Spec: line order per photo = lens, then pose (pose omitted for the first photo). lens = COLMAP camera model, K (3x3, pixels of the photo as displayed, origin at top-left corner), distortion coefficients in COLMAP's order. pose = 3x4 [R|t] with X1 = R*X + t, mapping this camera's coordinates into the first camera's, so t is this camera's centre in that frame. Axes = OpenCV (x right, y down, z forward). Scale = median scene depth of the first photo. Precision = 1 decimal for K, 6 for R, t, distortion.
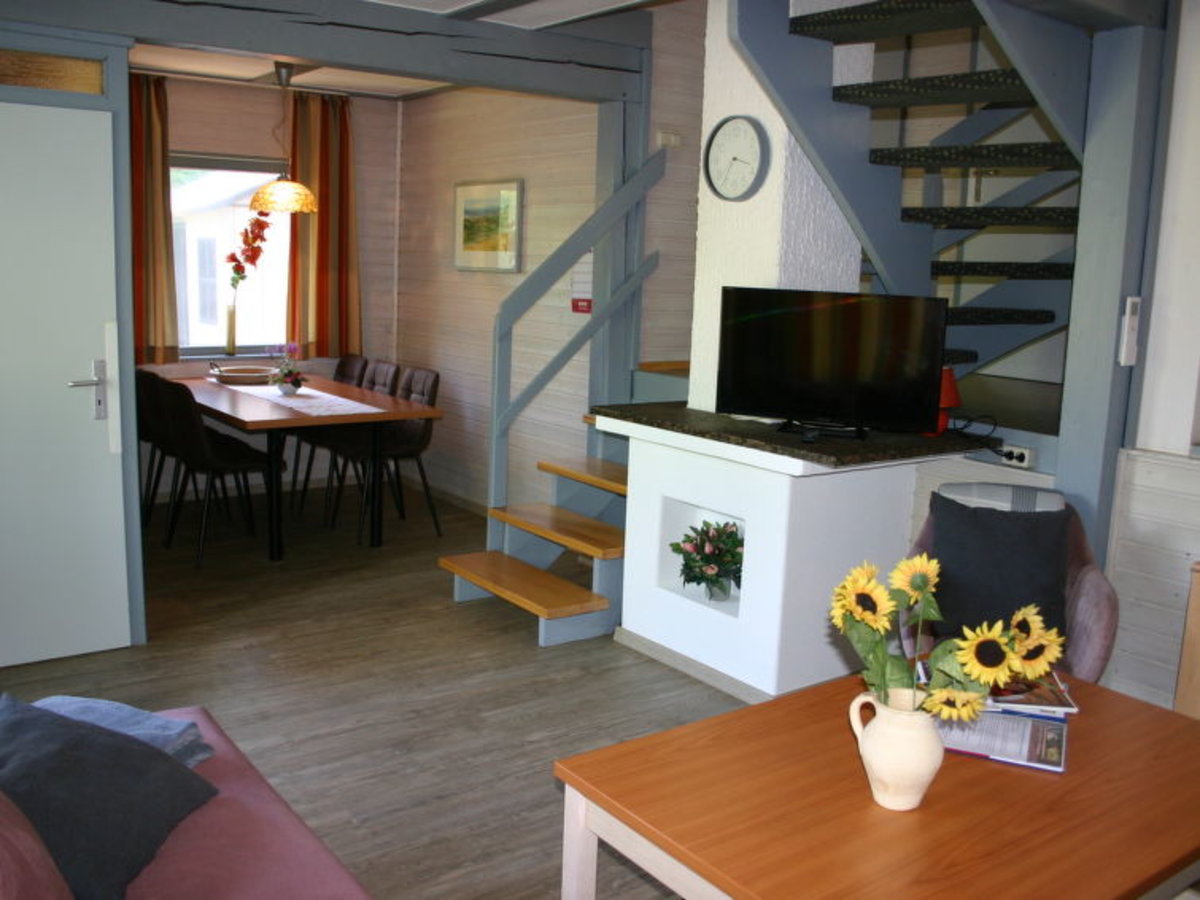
lens RADIAL K [[1098.5, 0, 600.0], [0, 1098.5, 450.0], [0, 0, 1]] dist [-0.149465, 0.153405]
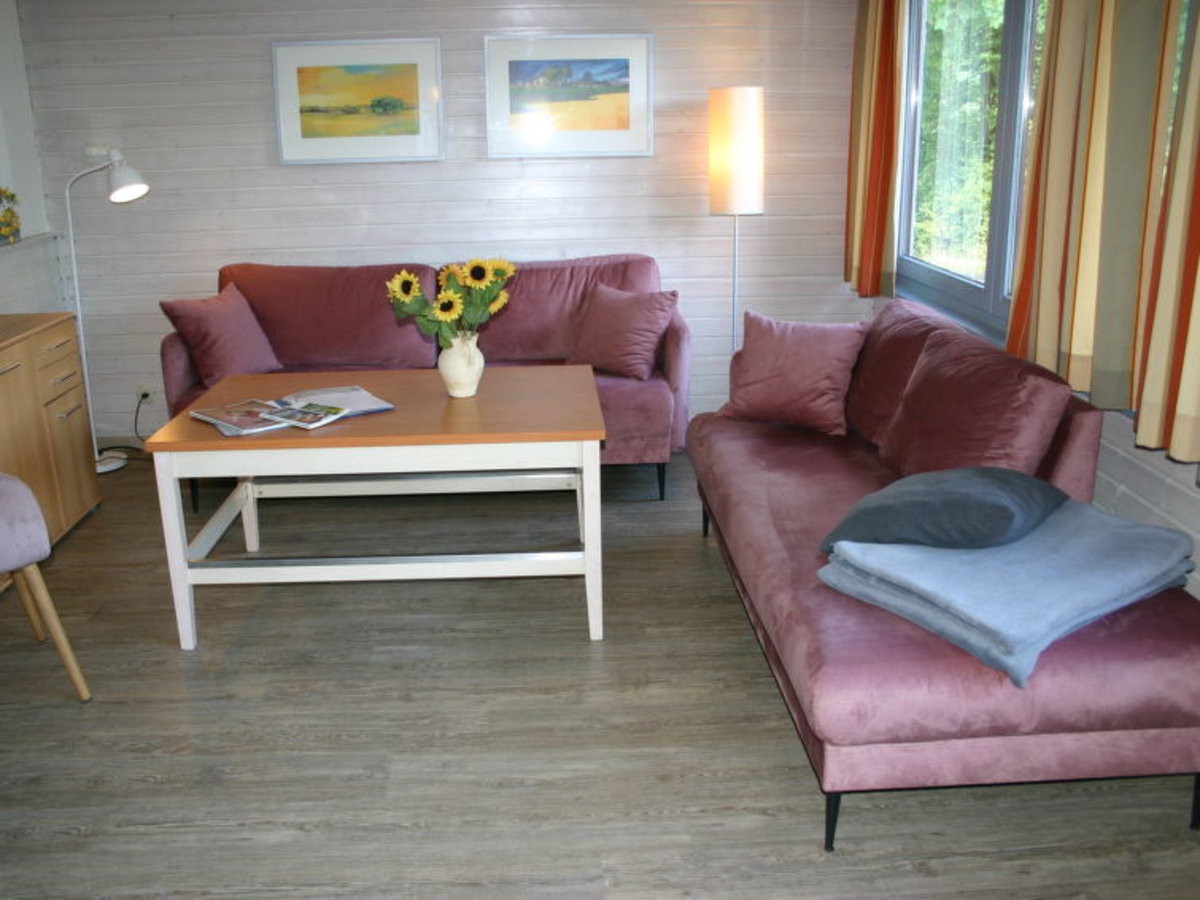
lens RADIAL K [[1098.5, 0, 600.0], [0, 1098.5, 450.0], [0, 0, 1]] dist [-0.149465, 0.153405]
pose [[-0.833695, -0.187271, 0.519502, -0.443808], [0.074844, 0.893745, 0.442287, -0.200395], [-0.547130, 0.407614, -0.731095, 1.137307]]
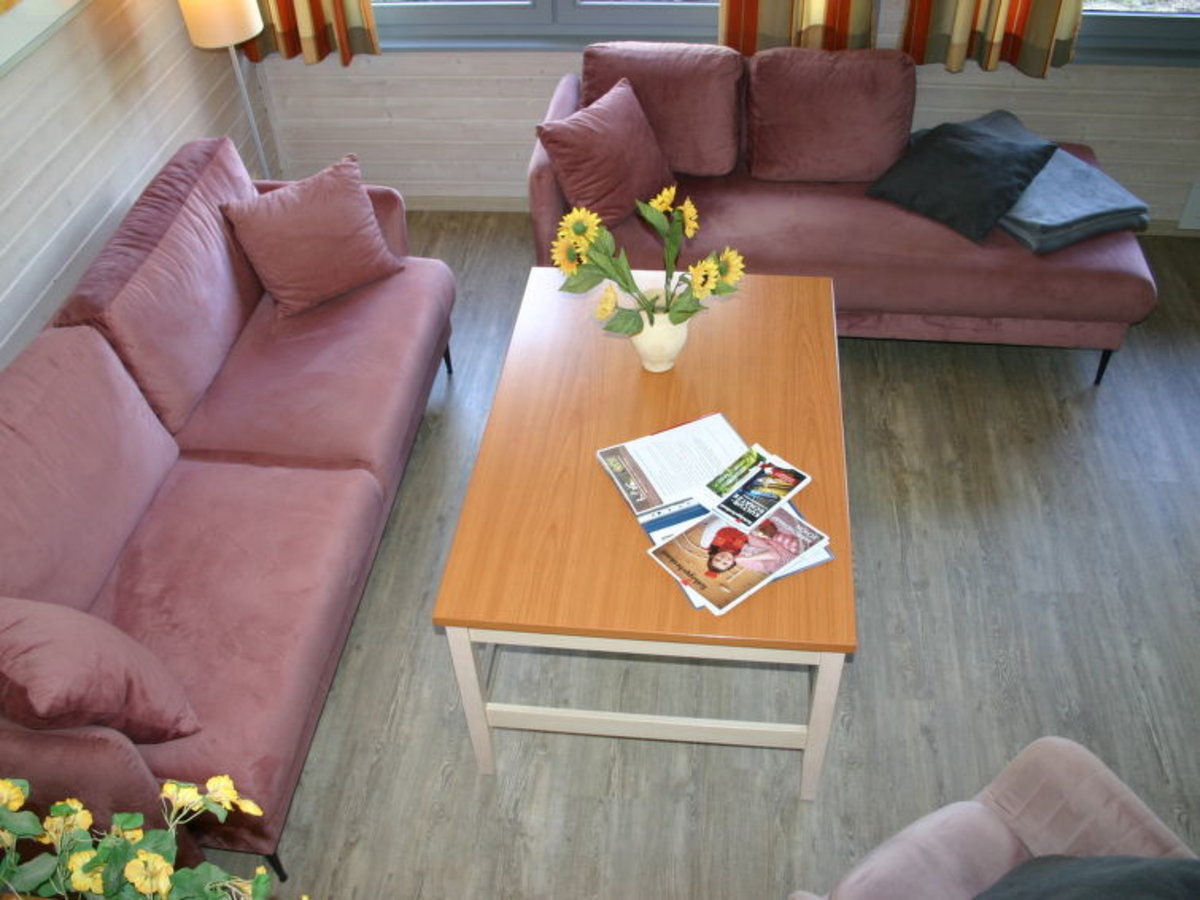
lens RADIAL K [[1098.5, 0, 600.0], [0, 1098.5, 450.0], [0, 0, 1]] dist [-0.149465, 0.153405]
pose [[-0.687755, 0.486185, -0.539090, 0.595321], [-0.108063, 0.665766, 0.738294, -0.350564], [0.717855, 0.566021, -0.405345, 0.817411]]
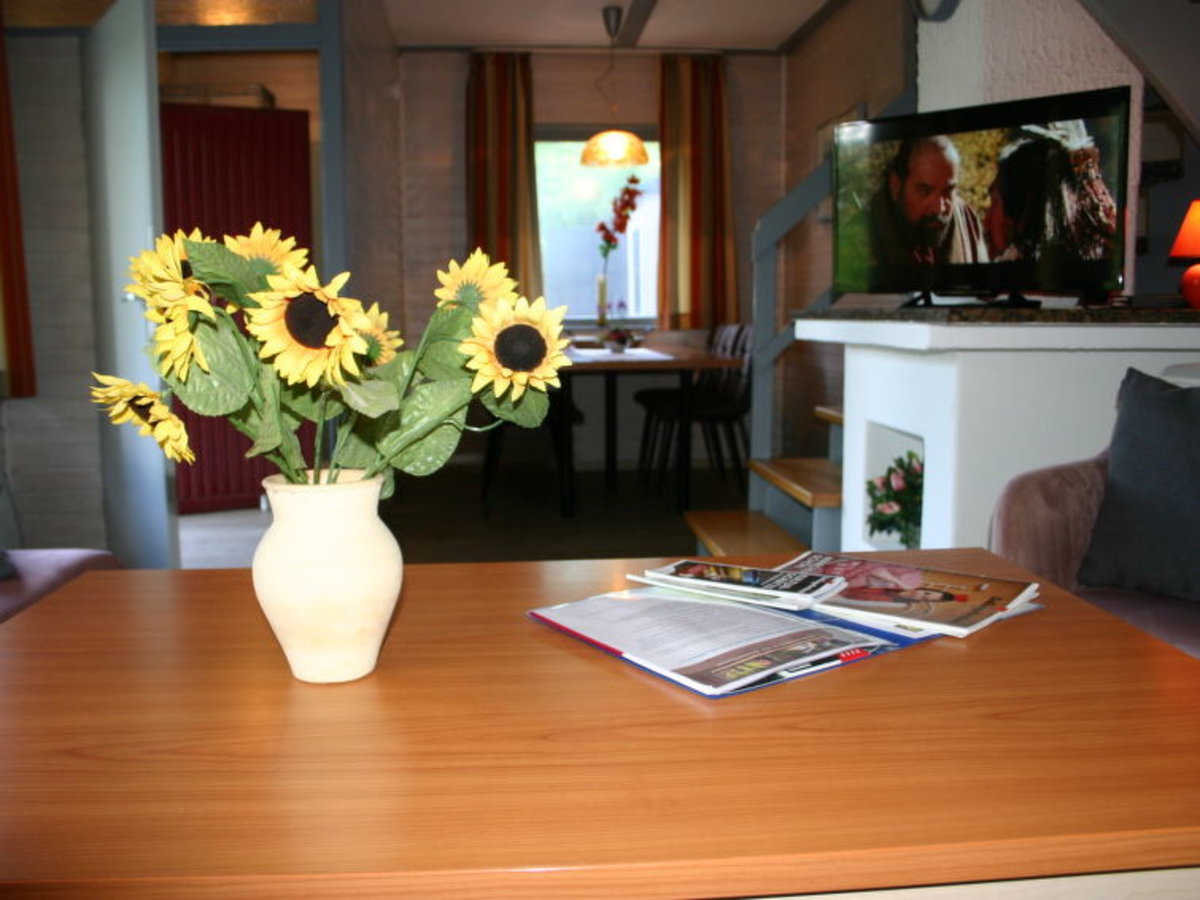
lens RADIAL K [[1082.1, 0, 597.8], [0, 1082.1, 496.2], [0, 0, 1]] dist [-0.162110, -0.002719]
pose [[0.842530, 0.043553, -0.536886, 0.337878], [-0.050043, 0.998744, 0.002488, 0.114562], [0.536320, 0.024771, 0.843651, 0.305935]]
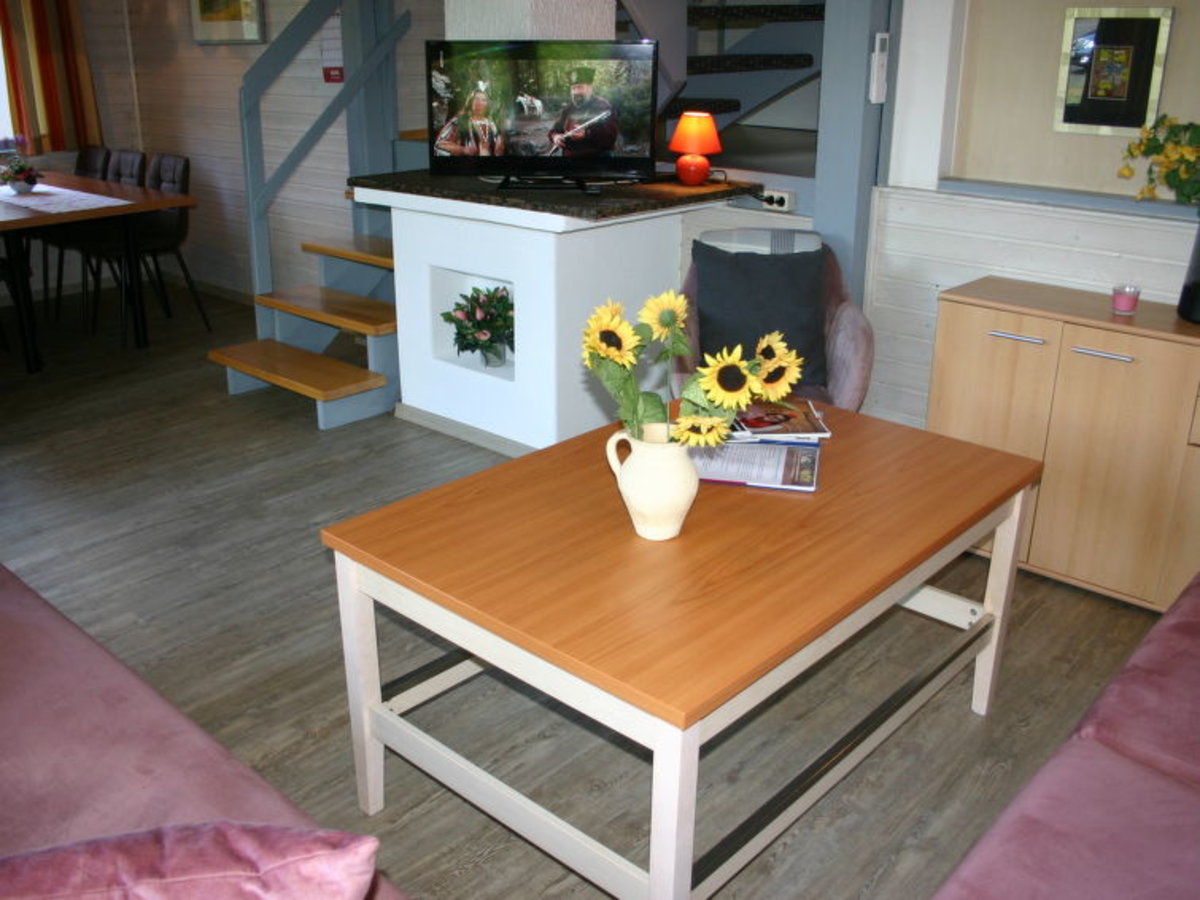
lens RADIAL K [[1098.5, 0, 600.0], [0, 1098.5, 450.0], [0, 0, 1]] dist [-0.149465, 0.153405]
pose [[0.979742, -0.099954, 0.173539, 0.023331], [0.063537, 0.976913, 0.203971, 0.015633], [-0.189920, -0.188813, 0.963473, 0.005146]]
